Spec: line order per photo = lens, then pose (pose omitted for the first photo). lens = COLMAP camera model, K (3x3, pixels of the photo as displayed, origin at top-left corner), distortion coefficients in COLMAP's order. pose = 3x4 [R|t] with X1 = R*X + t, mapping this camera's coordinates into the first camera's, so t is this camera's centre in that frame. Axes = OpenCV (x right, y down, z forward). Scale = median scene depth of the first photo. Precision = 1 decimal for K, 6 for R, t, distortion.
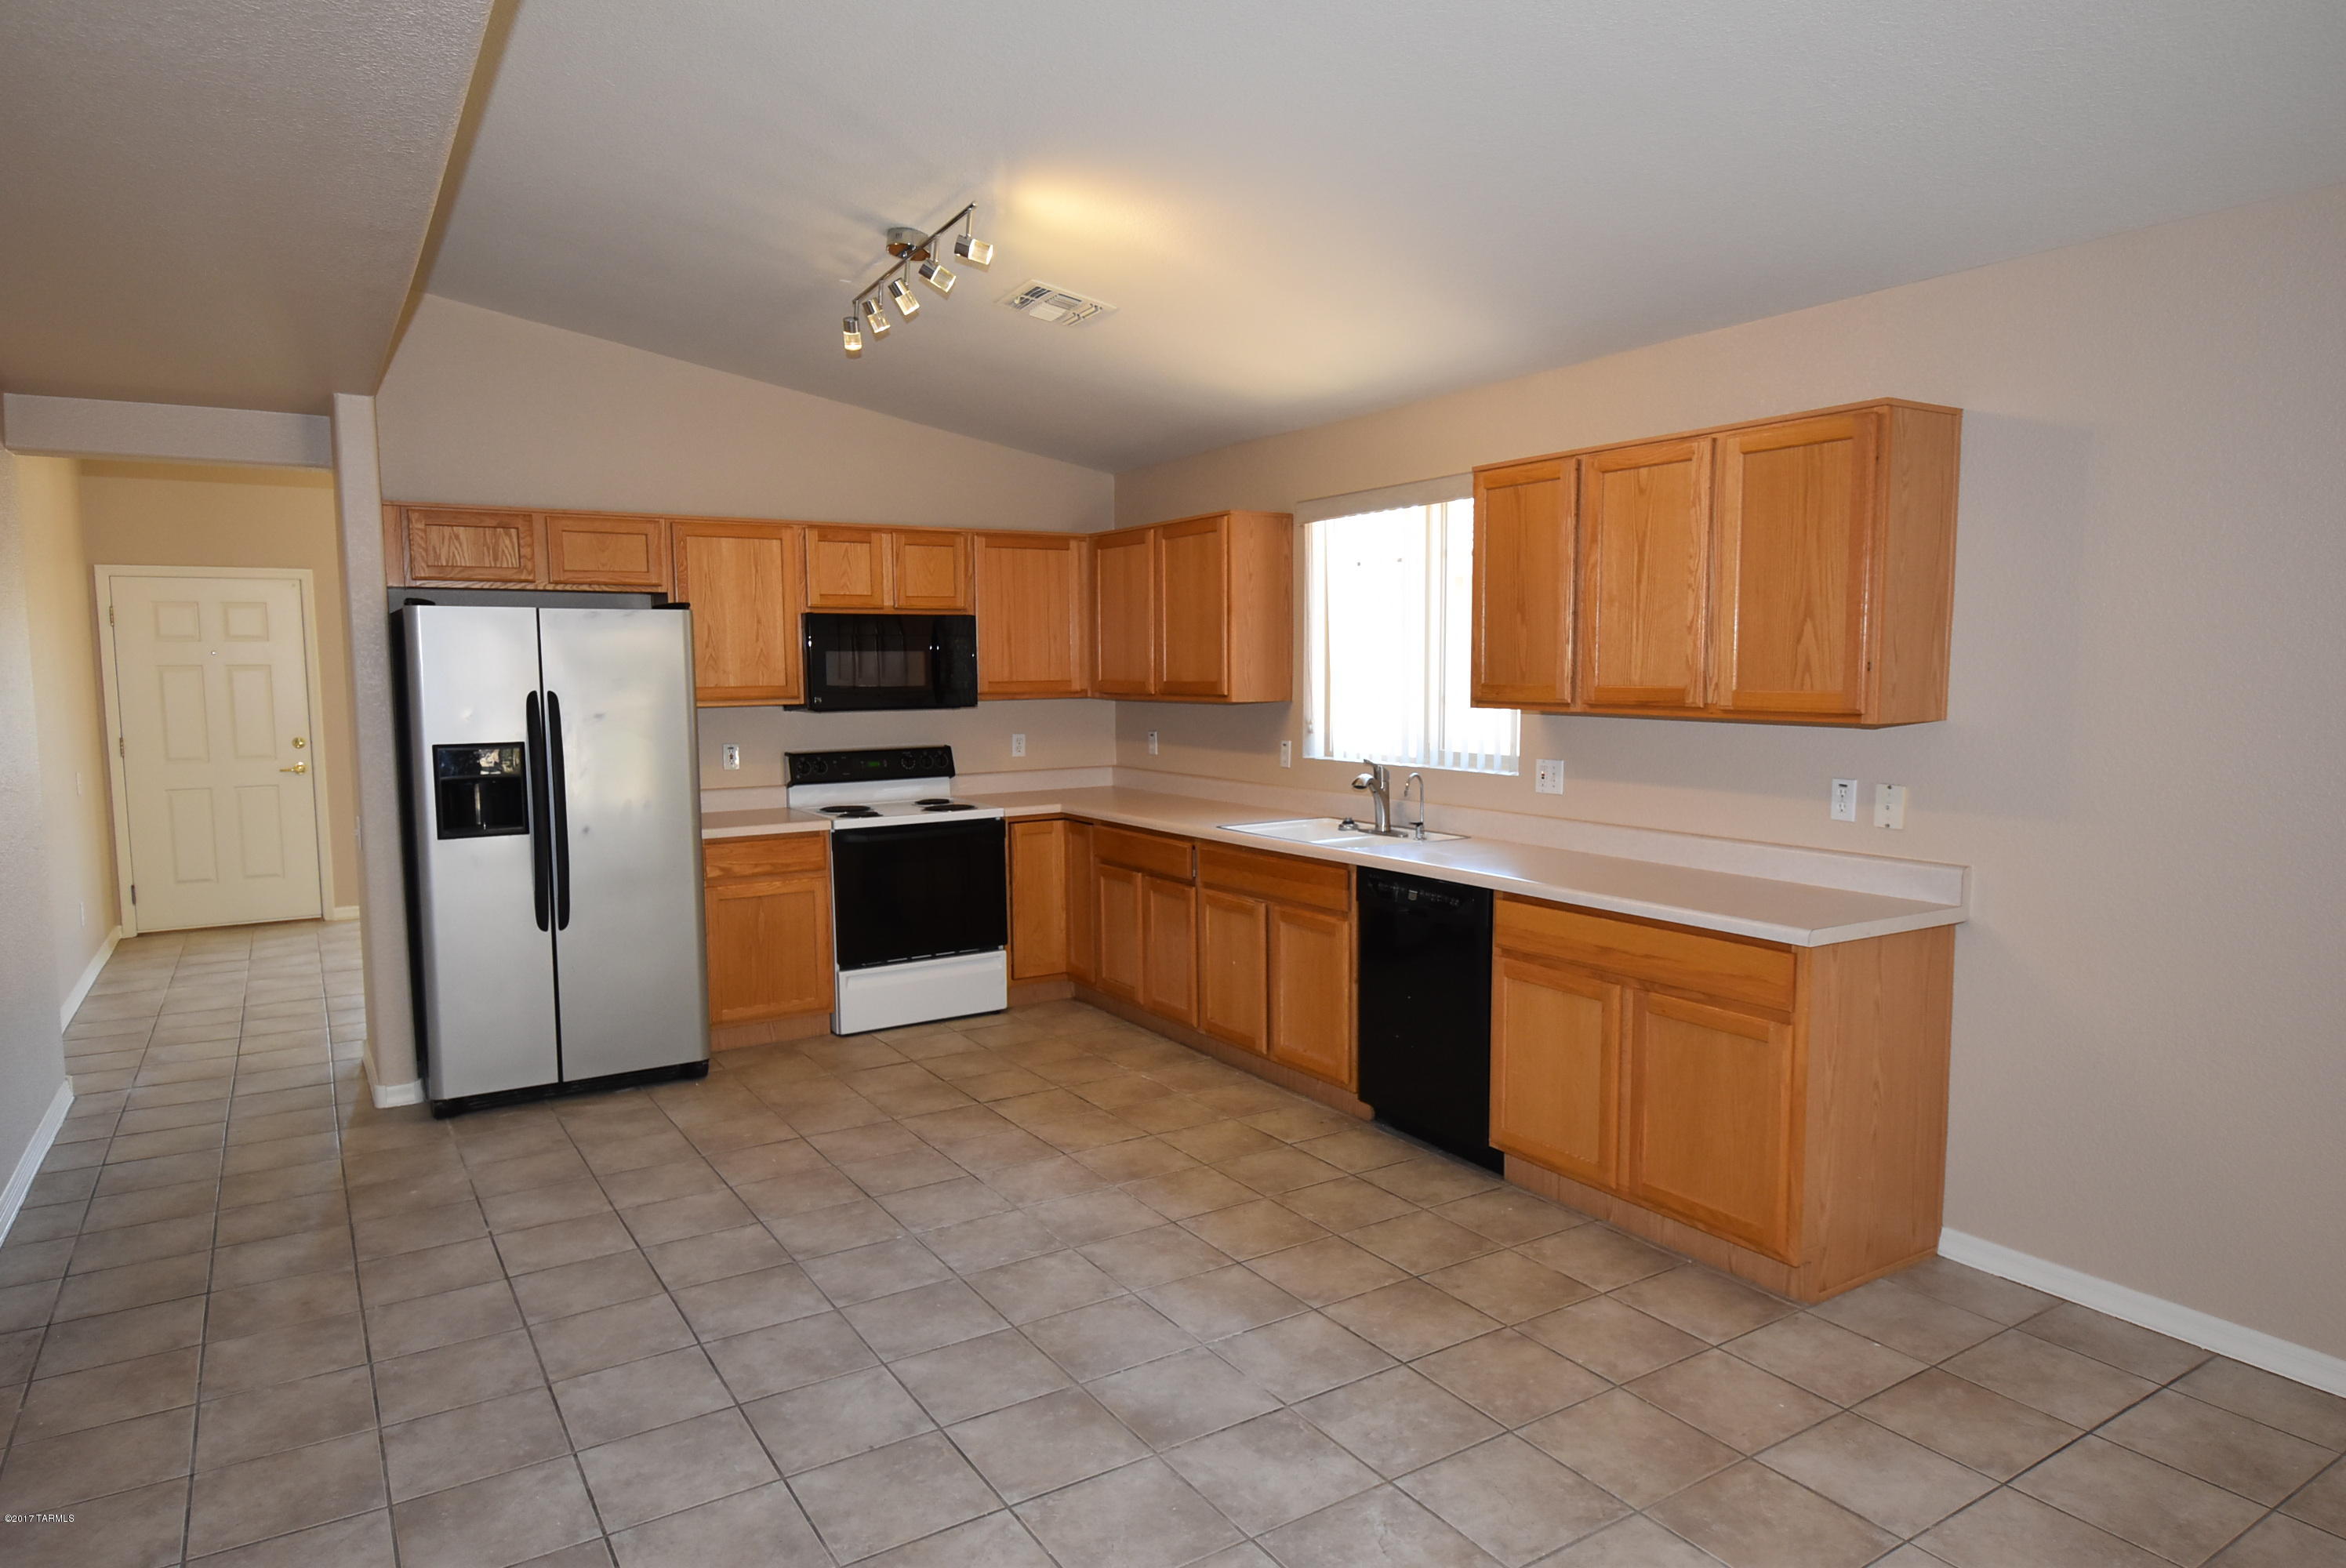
lens RADIAL K [[1398.3, 0, 1191.2], [0, 1398.3, 789.3], [0, 0, 1]] dist [0.011568, -0.011504]
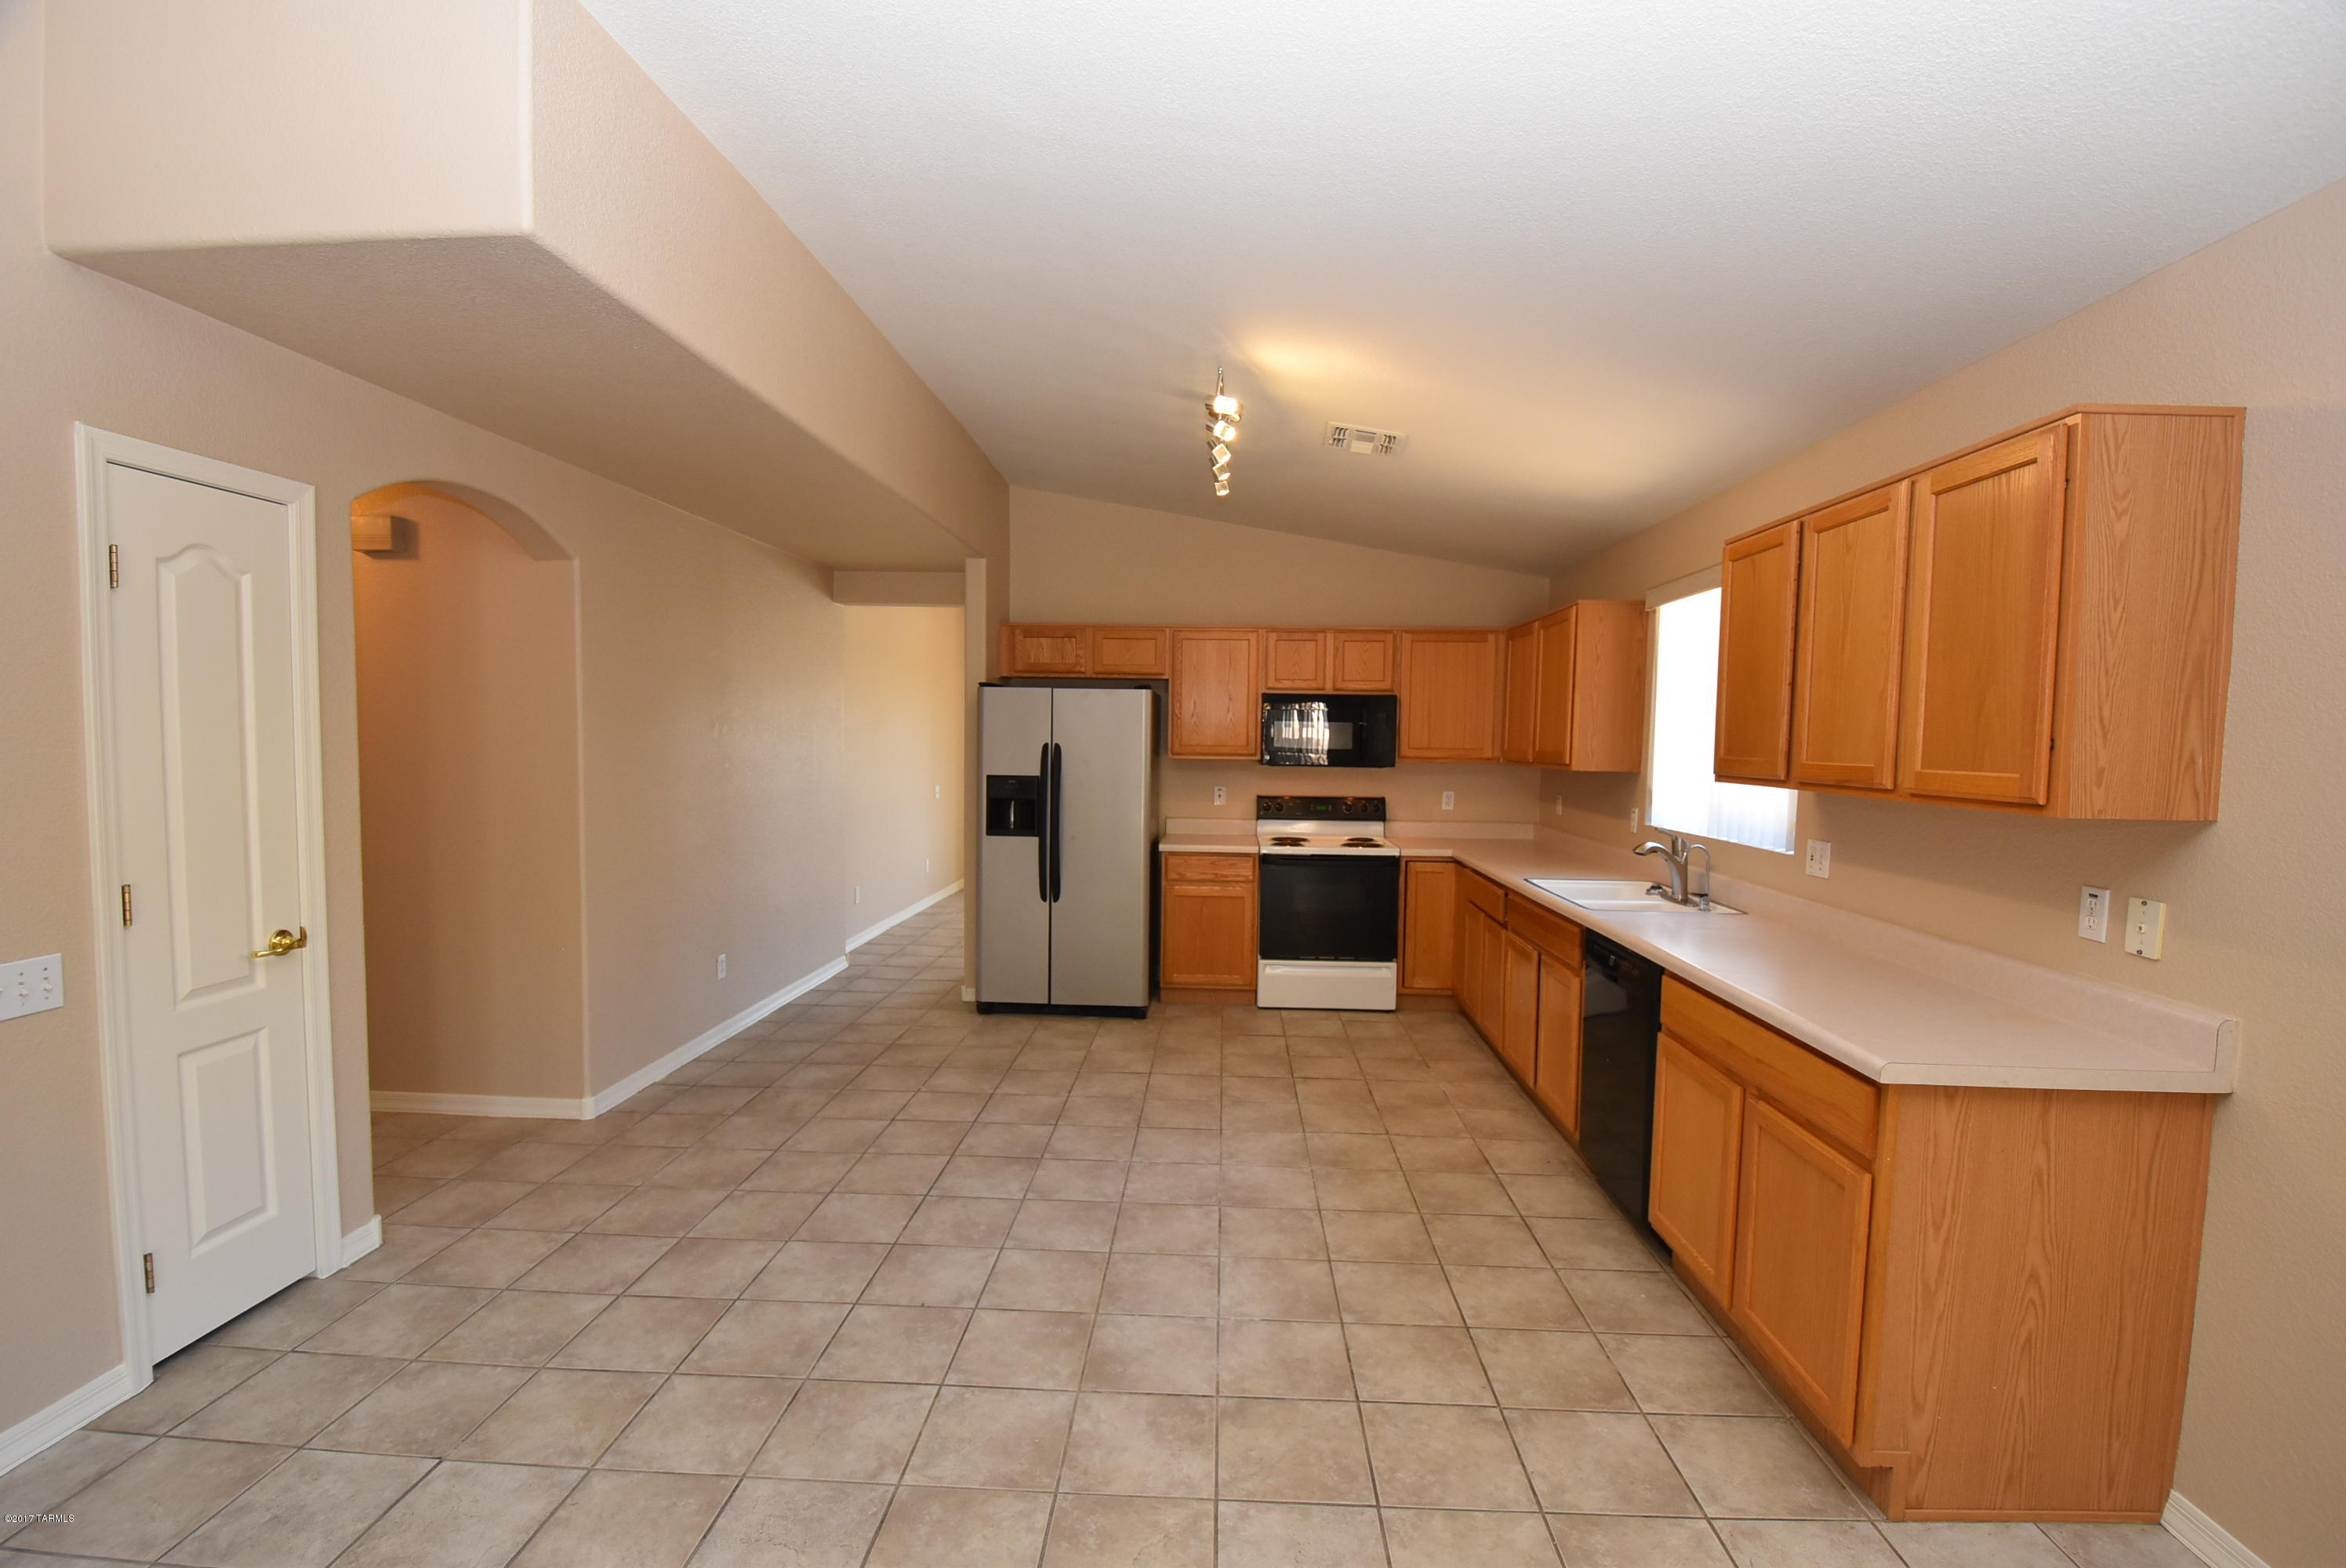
lens RADIAL K [[1028.0, 0, 1194.2], [0, 1028.0, 790.7], [0, 0, 1]] dist [0.002643, -0.014464]
pose [[0.822262, 0.052398, -0.566691, 0.348610], [-0.075311, 0.997014, -0.017089, -0.012696], [0.564104, 0.056730, 0.823753, 0.214985]]
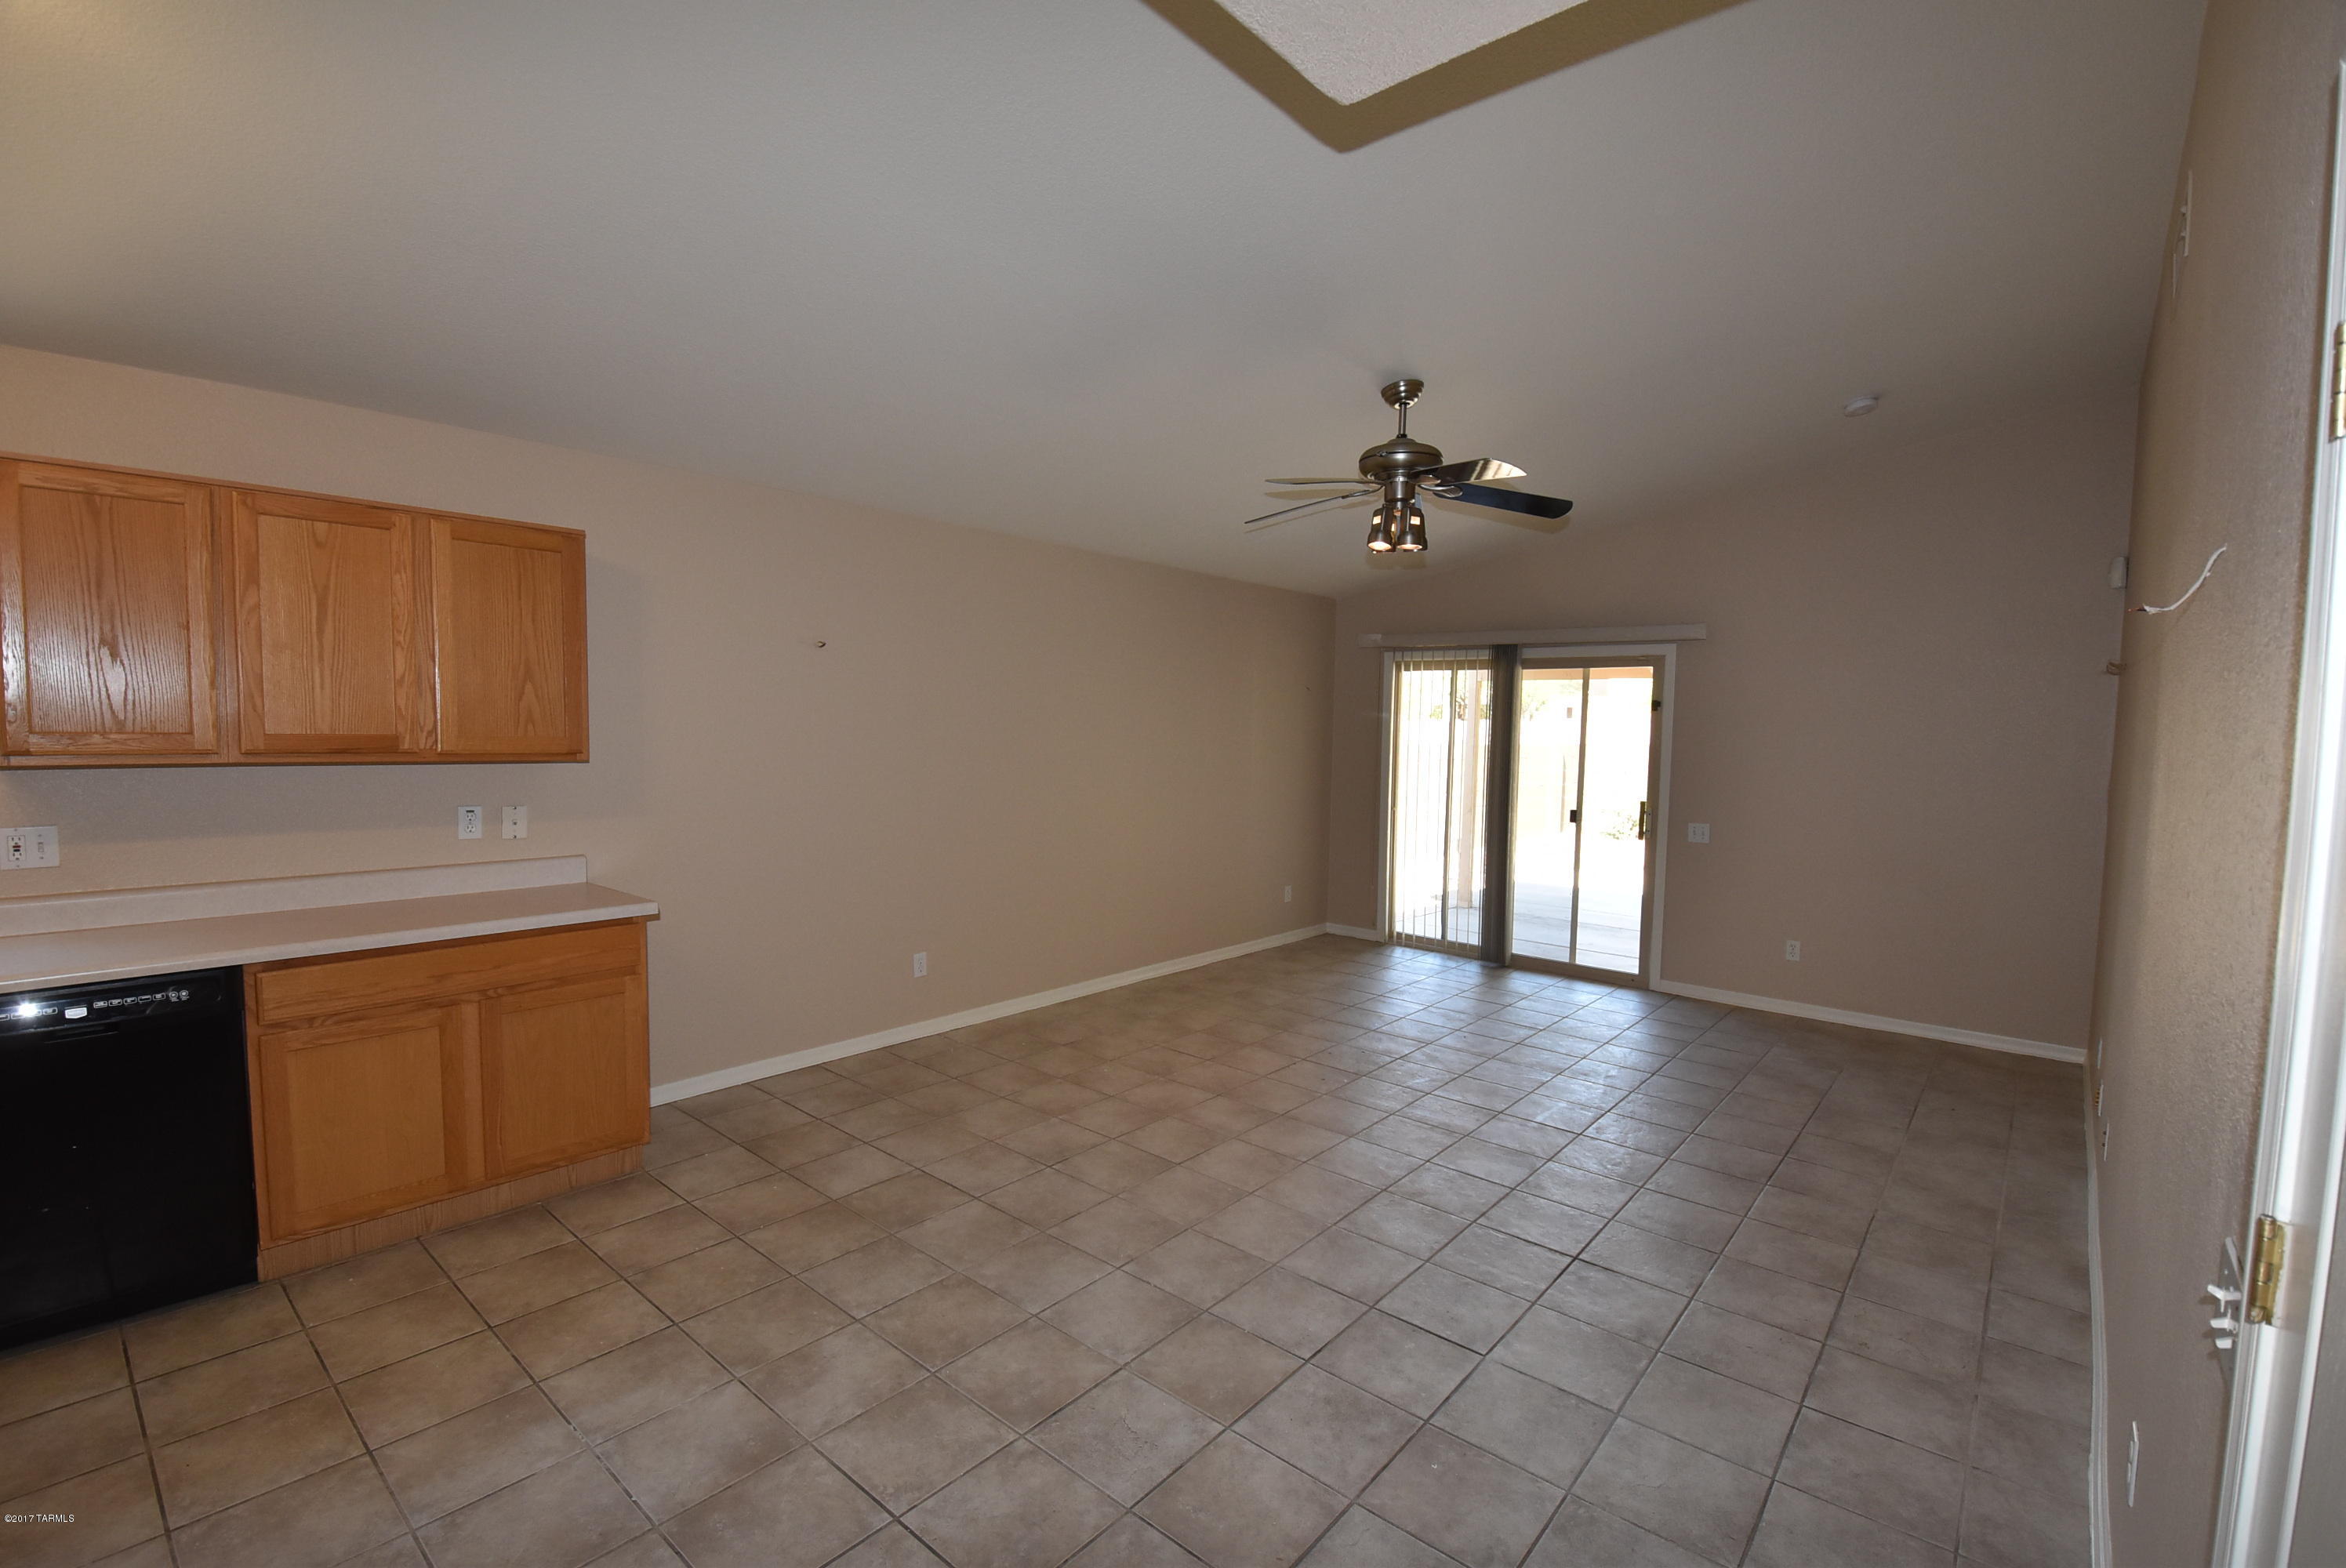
lens RADIAL K [[1028.0, 0, 1168.8], [0, 1028.0, 792.8], [0, 0, 1]] dist [0.002643, -0.014464]
pose [[-0.284470, -0.059659, 0.956827, -0.563784], [0.072585, 0.993857, 0.083548, -0.048111], [-0.955933, 0.093218, -0.278392, 0.613989]]
